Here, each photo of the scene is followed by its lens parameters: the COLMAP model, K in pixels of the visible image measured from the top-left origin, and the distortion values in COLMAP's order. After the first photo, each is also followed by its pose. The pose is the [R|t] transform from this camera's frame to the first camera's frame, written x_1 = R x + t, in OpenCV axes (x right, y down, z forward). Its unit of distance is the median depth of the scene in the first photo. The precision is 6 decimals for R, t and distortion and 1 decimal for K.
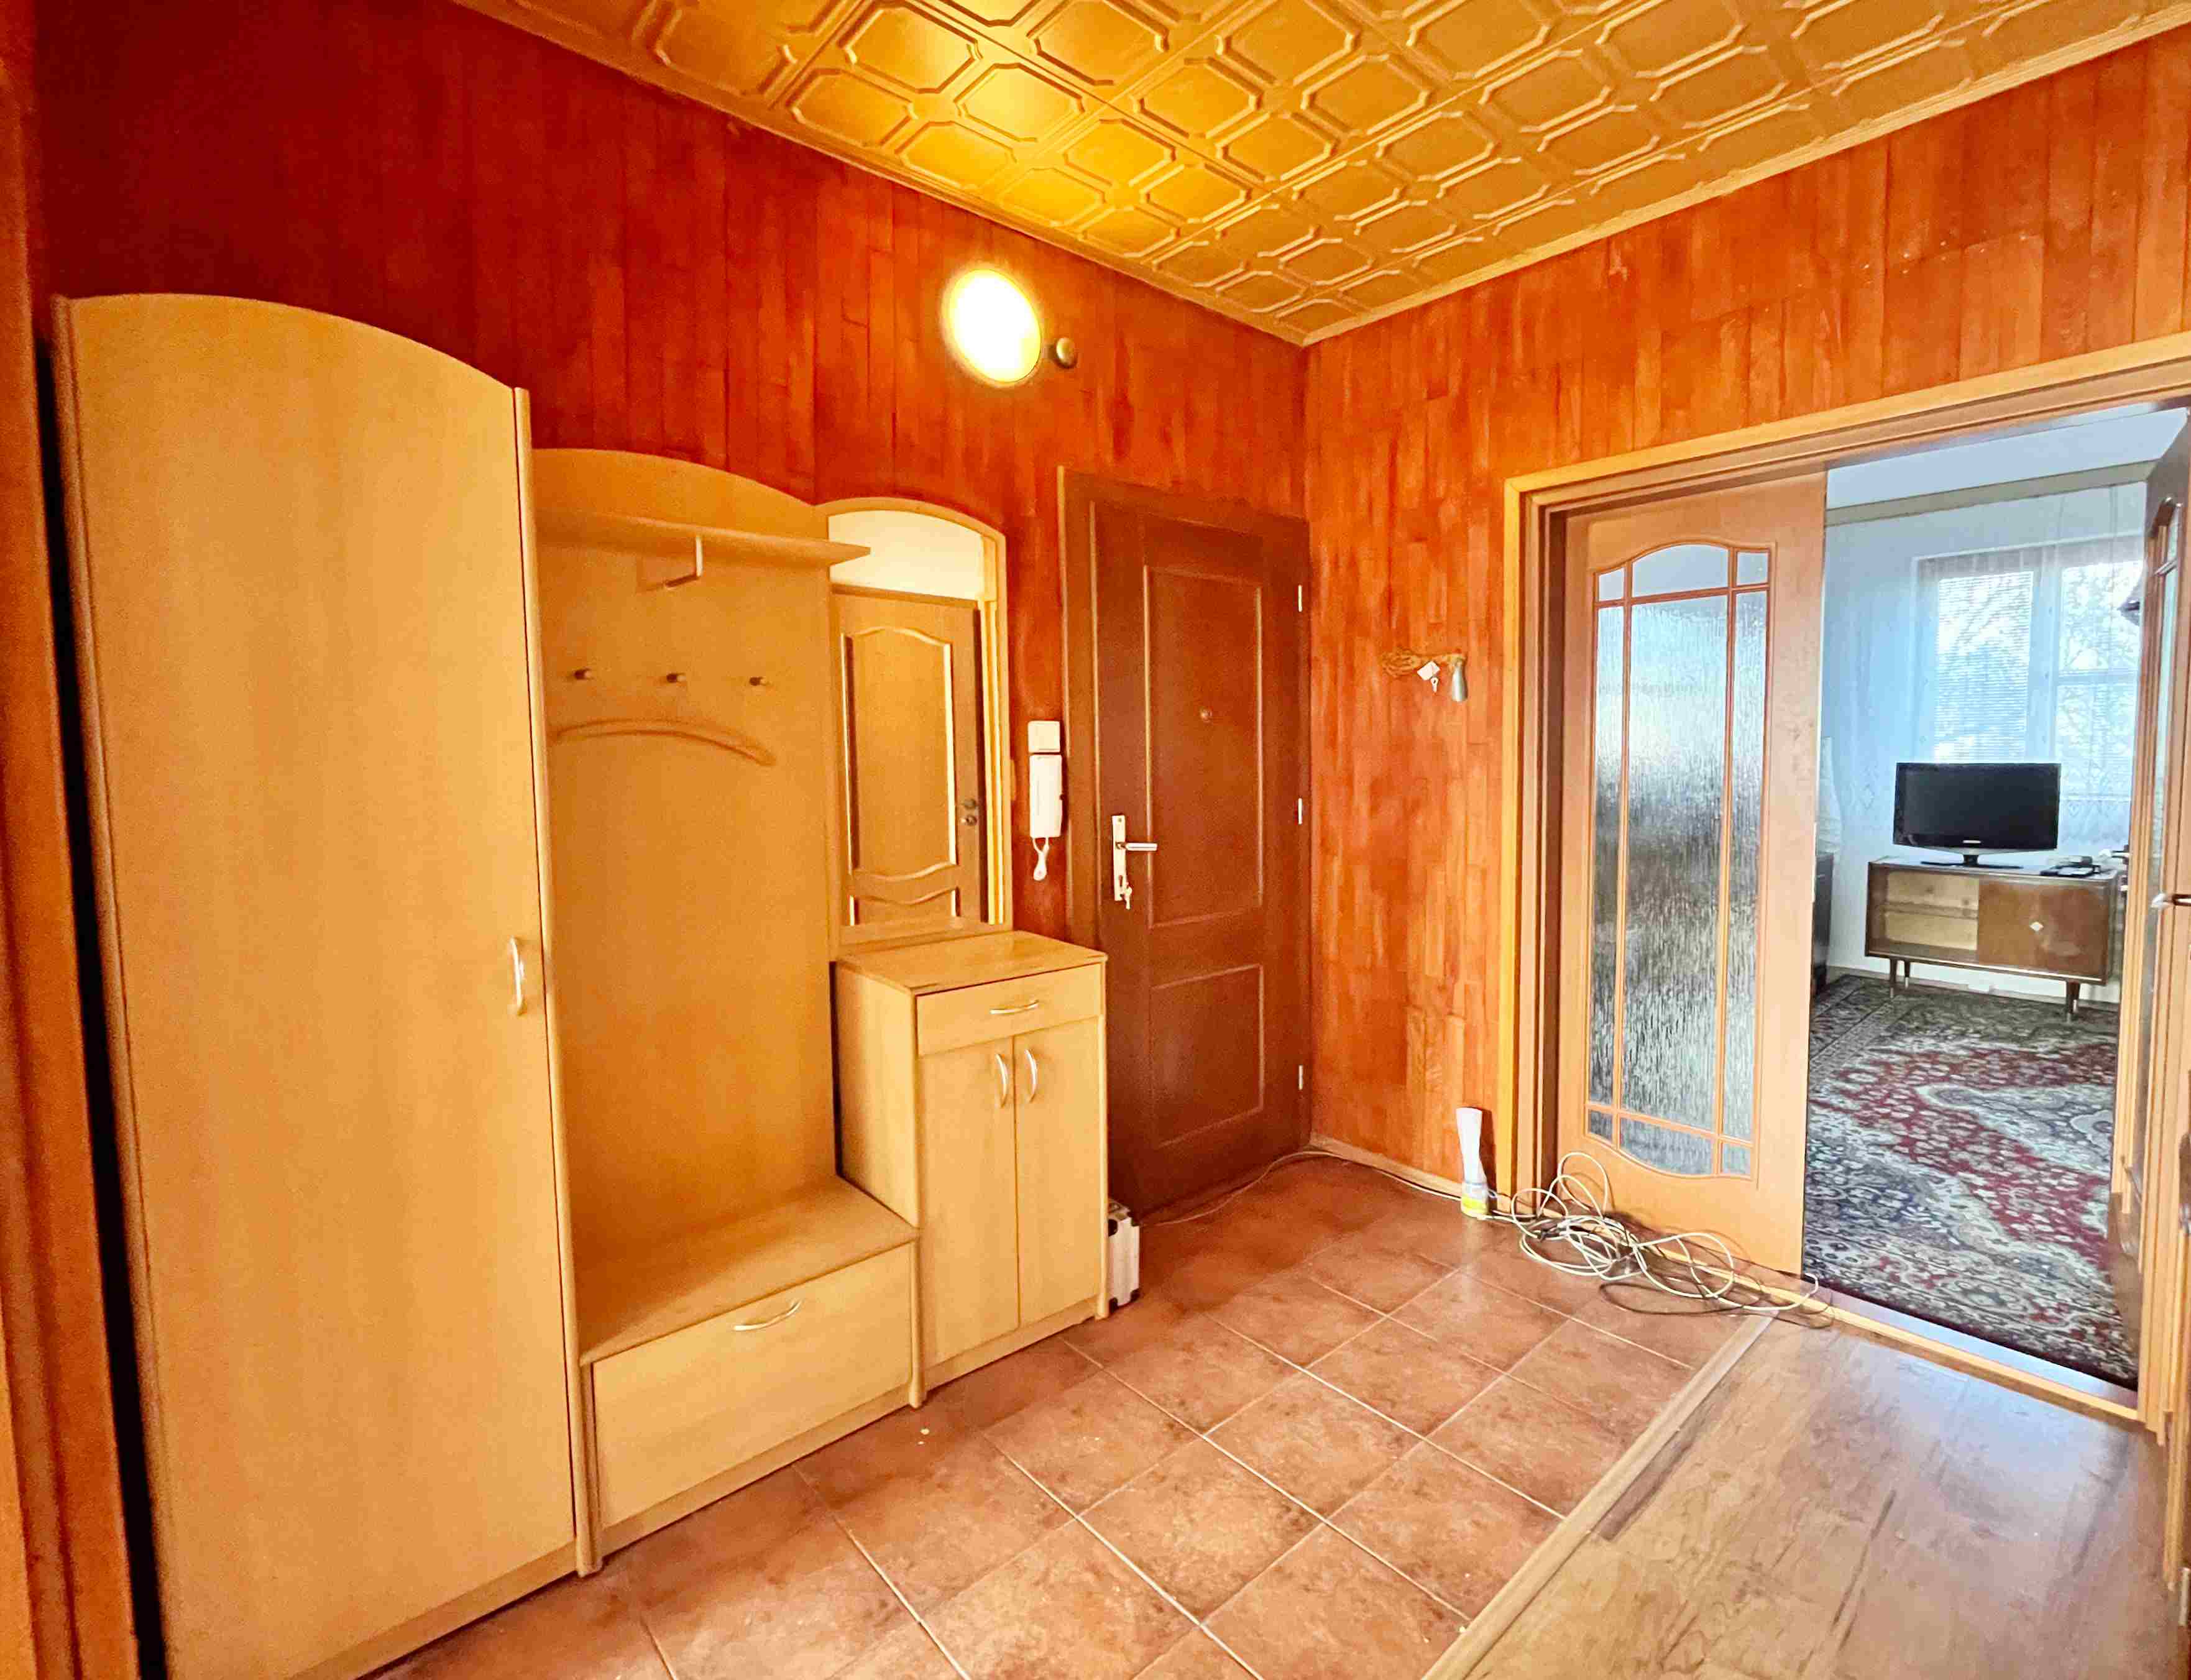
lens RADIAL K [[1027.4, 0, 1190.1], [0, 1027.4, 819.1], [0, 0, 1]] dist [-0.002386, -0.001286]
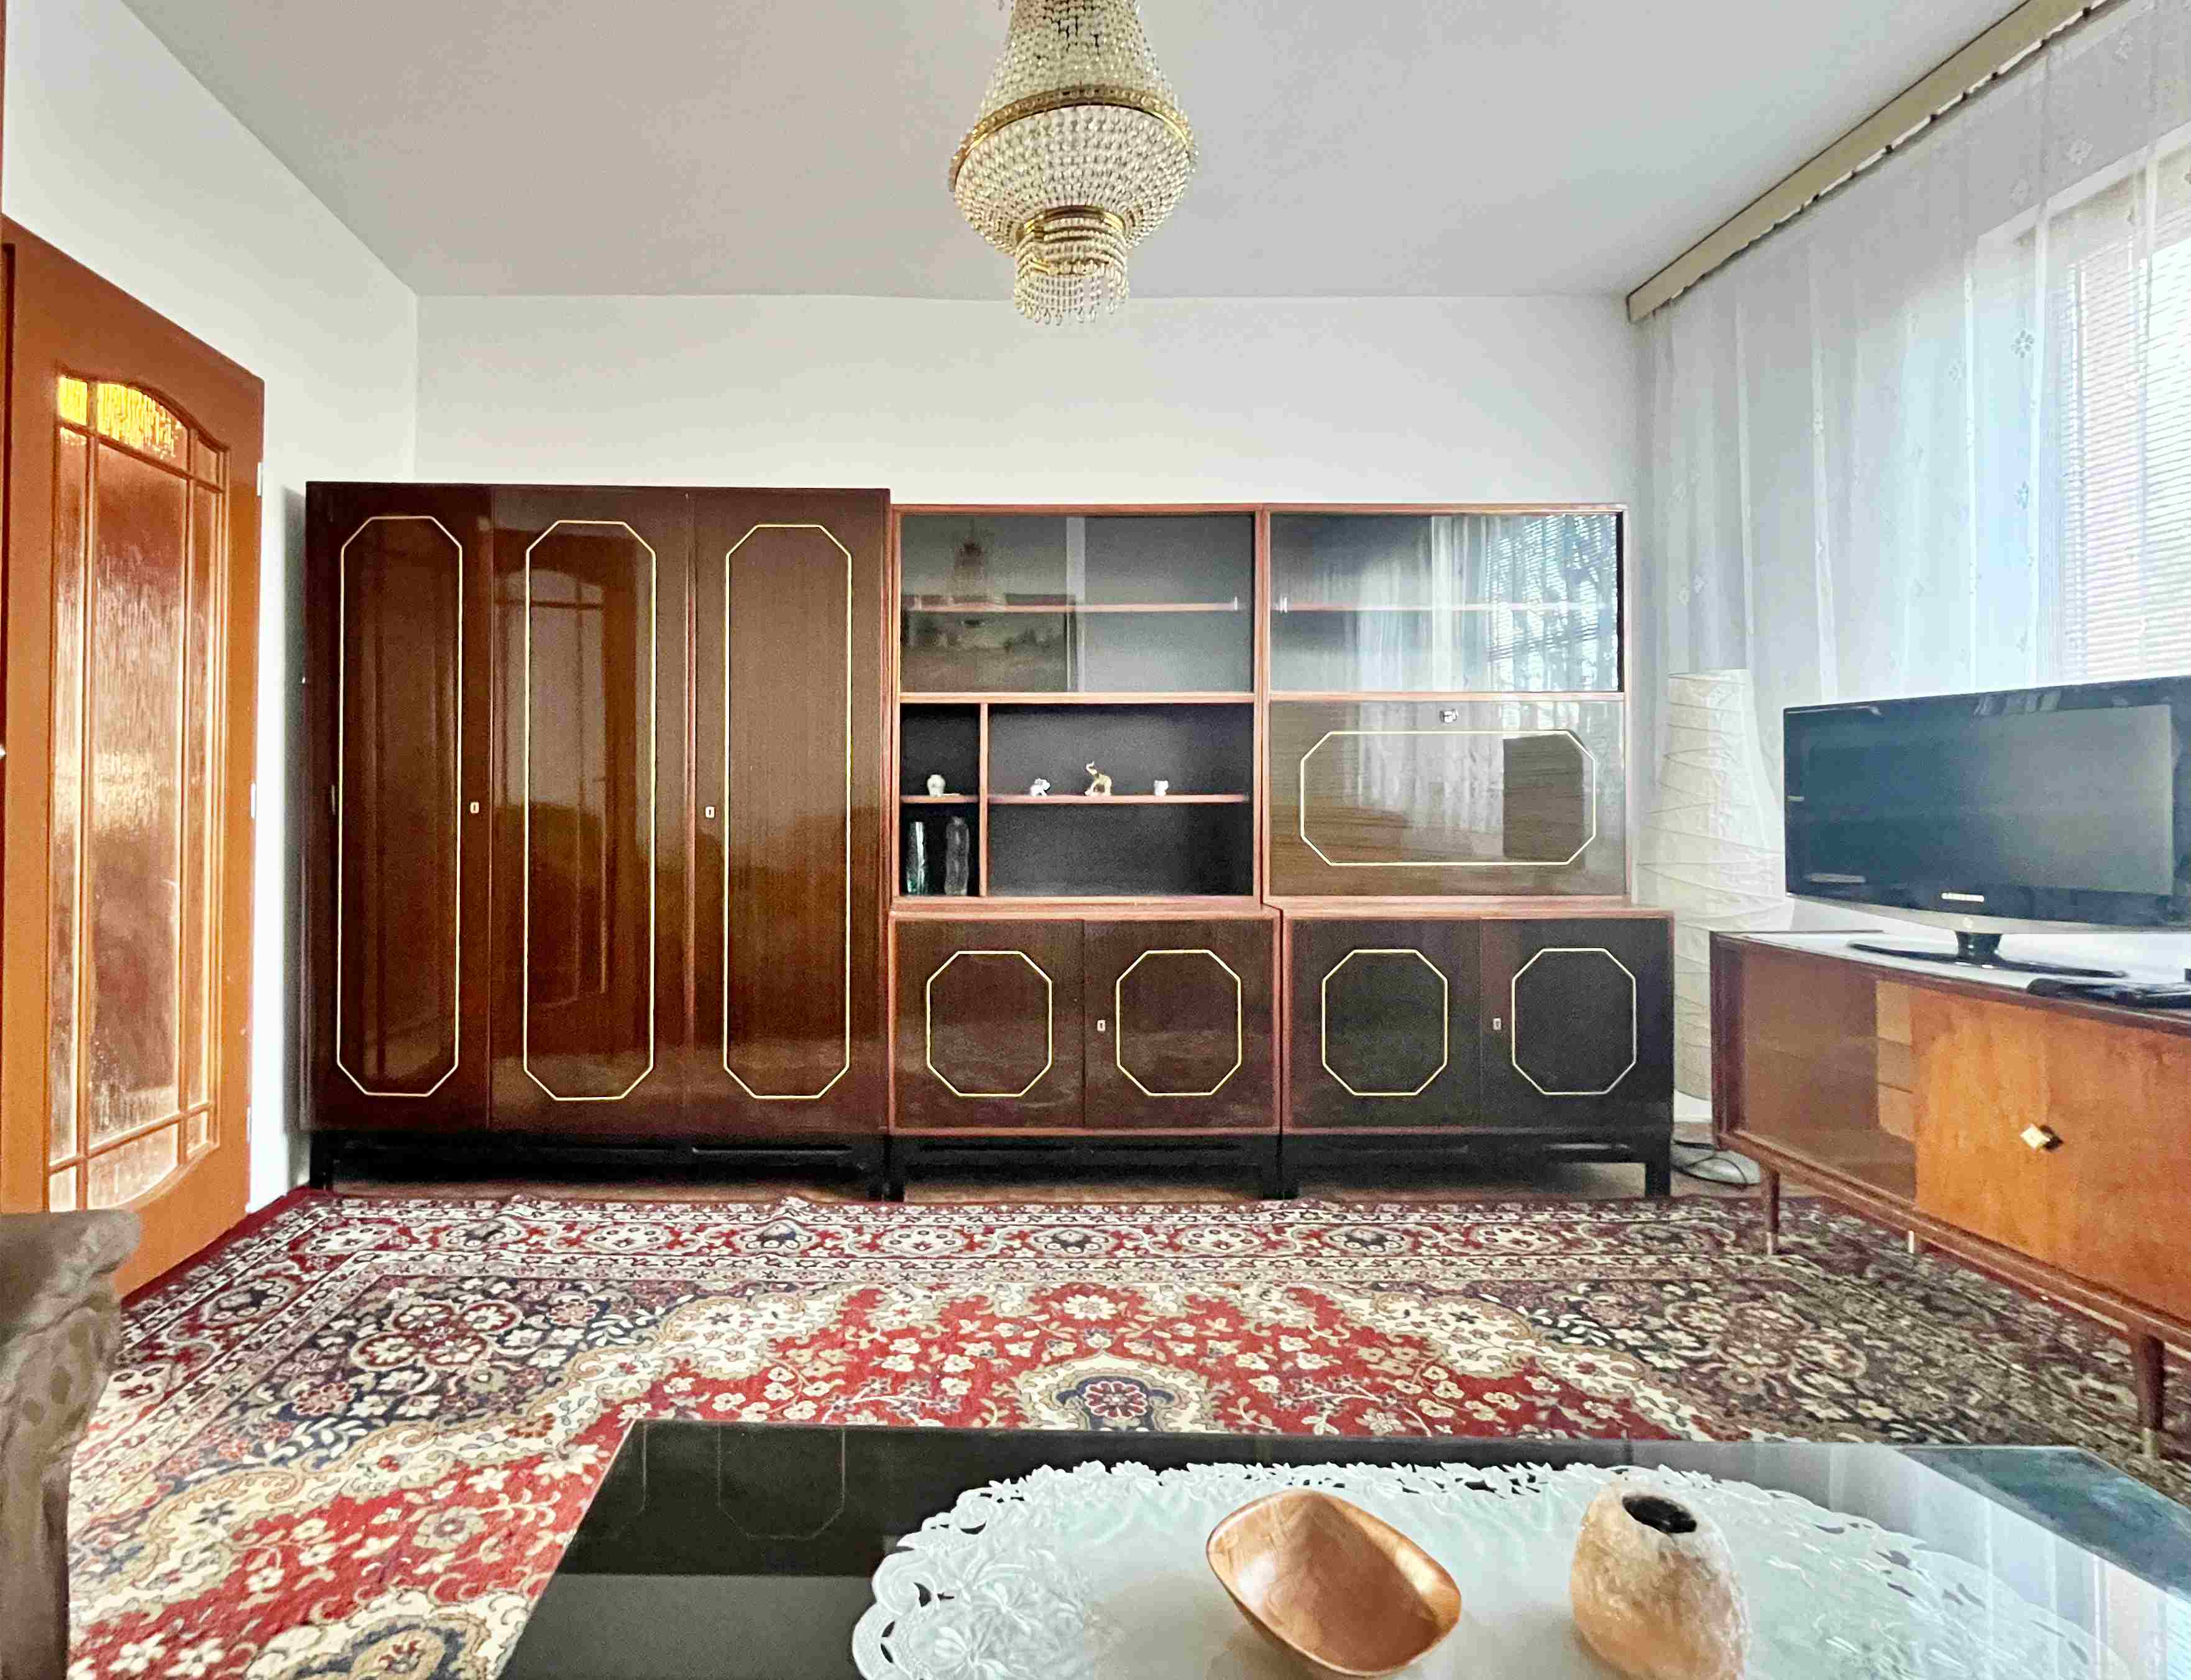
lens RADIAL K [[1027.4, 0, 939.2], [0, 1027.4, 792.4], [0, 0, 1]] dist [-0.002386, -0.001286]
pose [[0.717643, 0.002164, -0.696408, 1.278865], [-0.058441, 0.996655, -0.057126, 0.045391], [0.693955, 0.081695, 0.715369, 0.764386]]
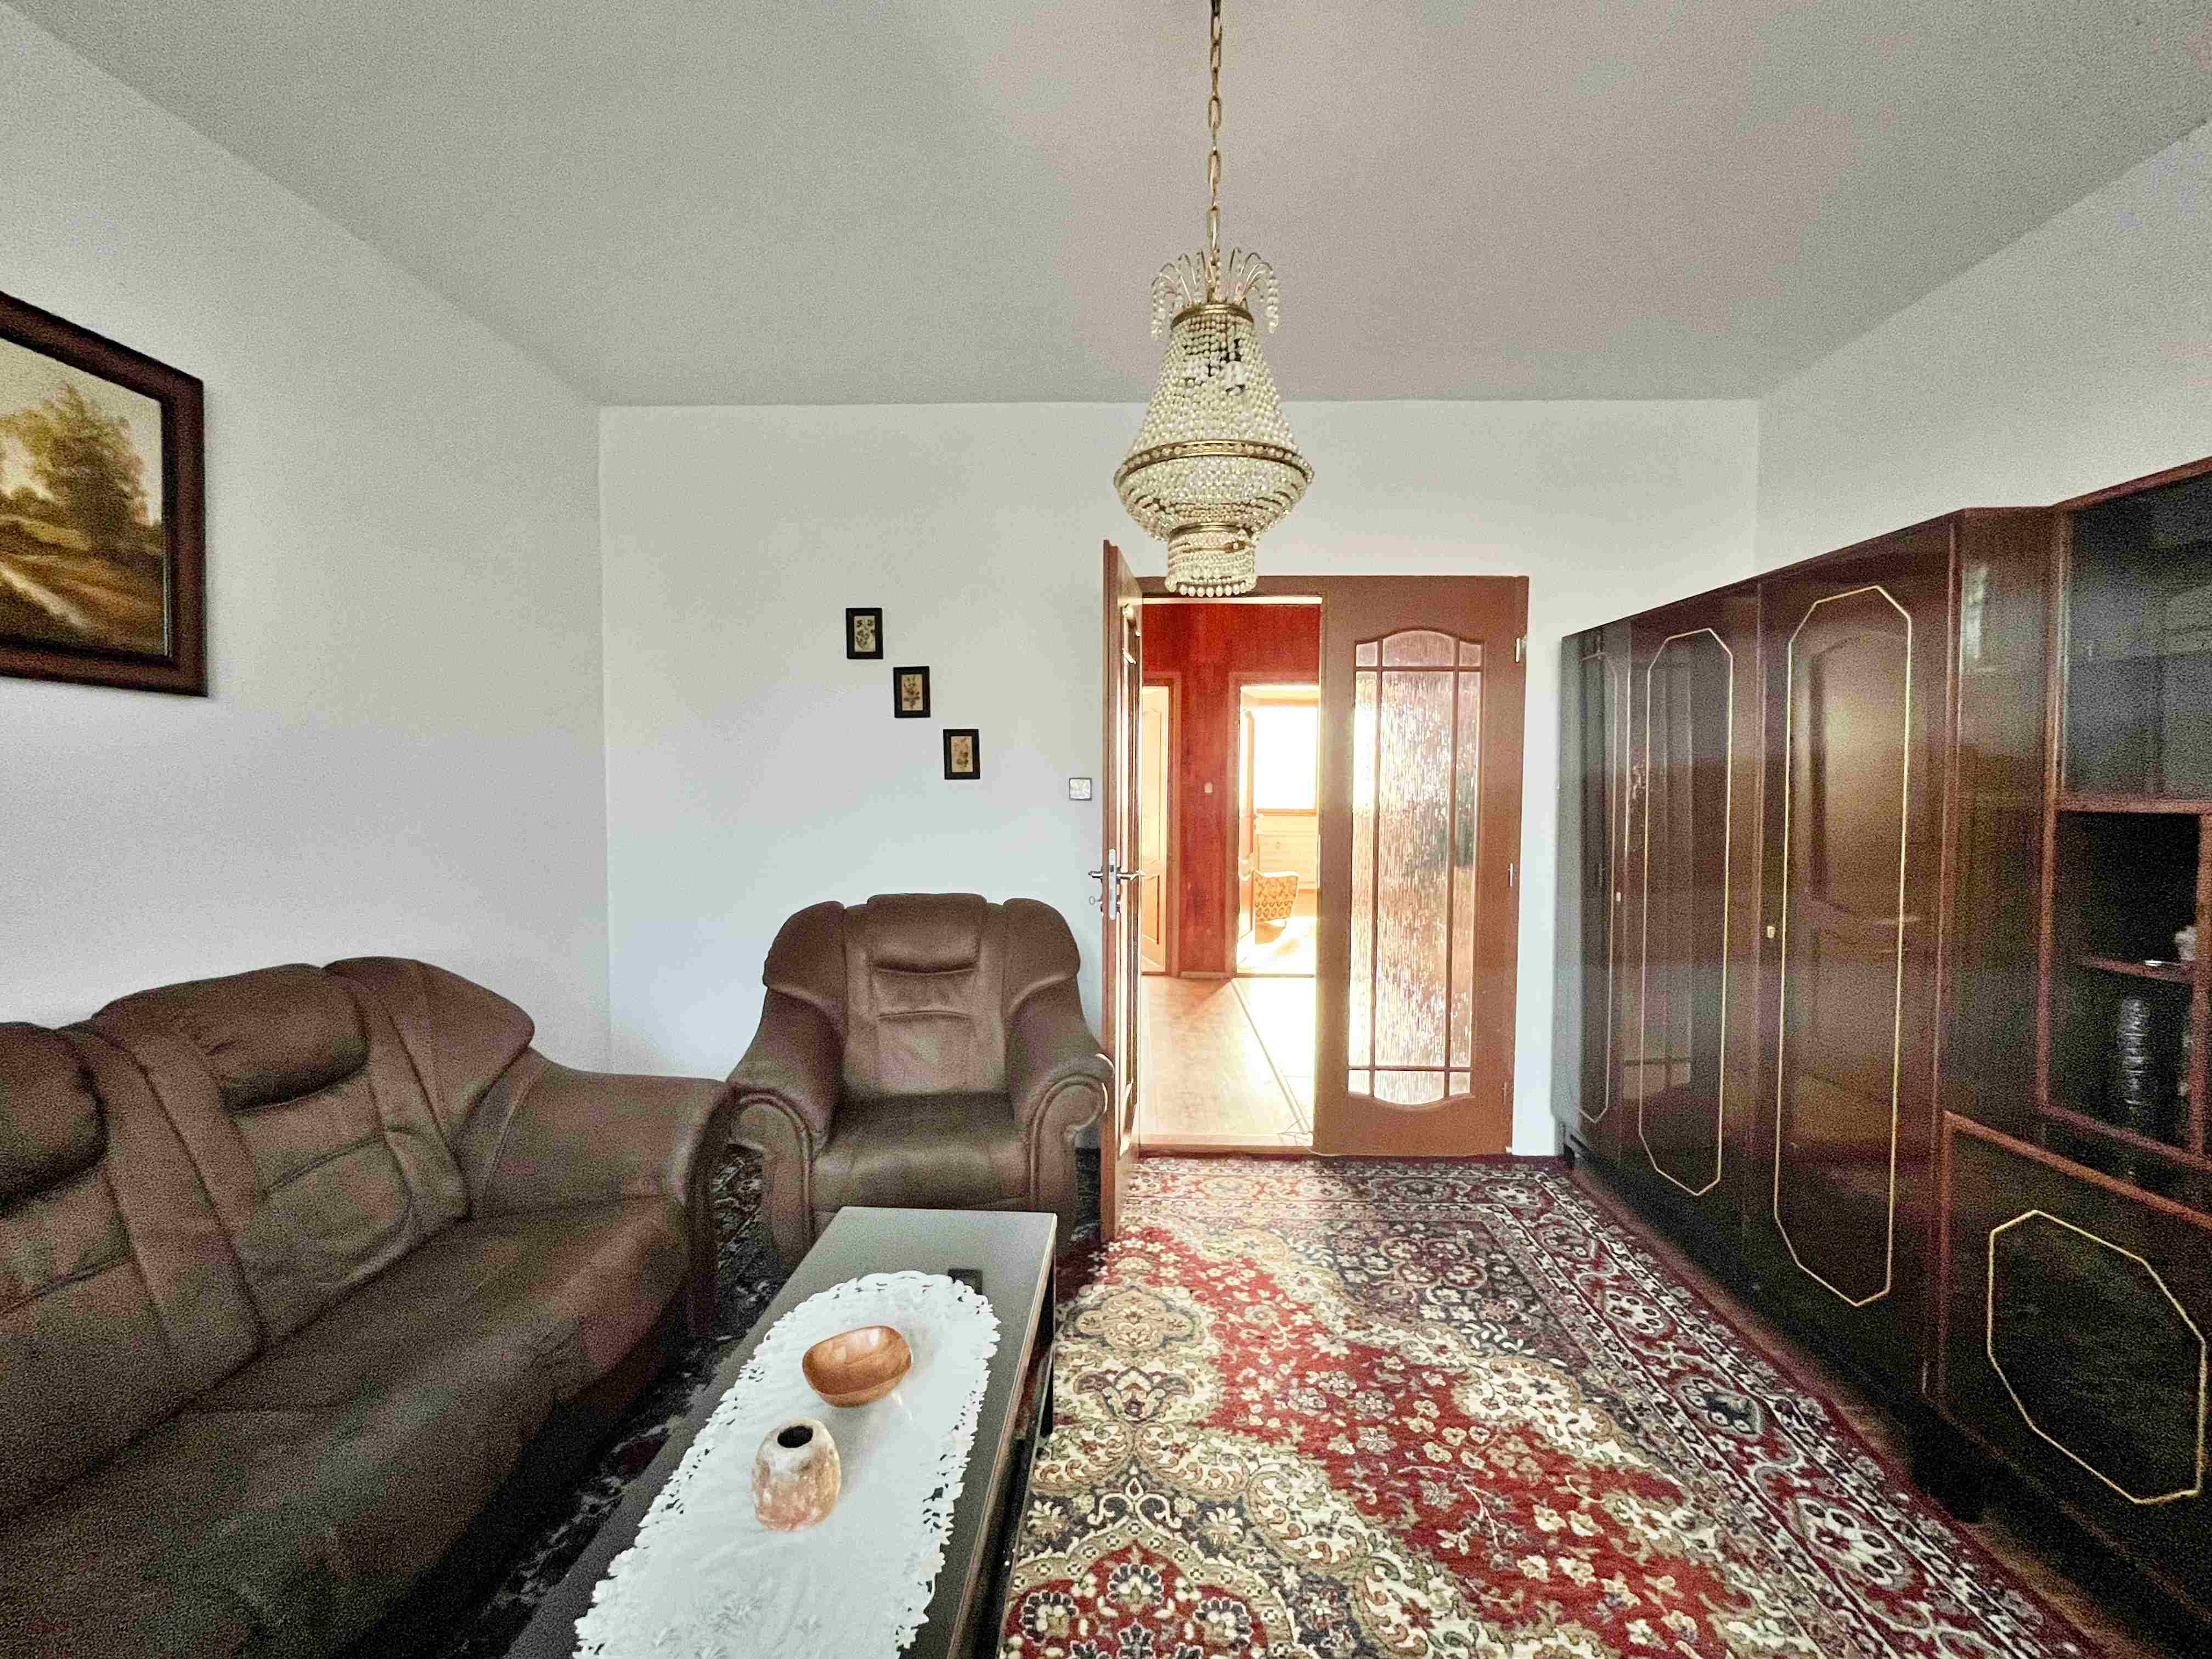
lens RADIAL K [[901.6, 0, 1093.8], [0, 901.6, 826.0], [0, 0, 1]] dist [-0.002100, -0.000072]
pose [[-0.725081, 0.037840, -0.687623, 1.387549], [-0.045113, 0.993735, 0.102256, -0.103224], [0.687184, 0.105164, -0.718831, 1.366936]]
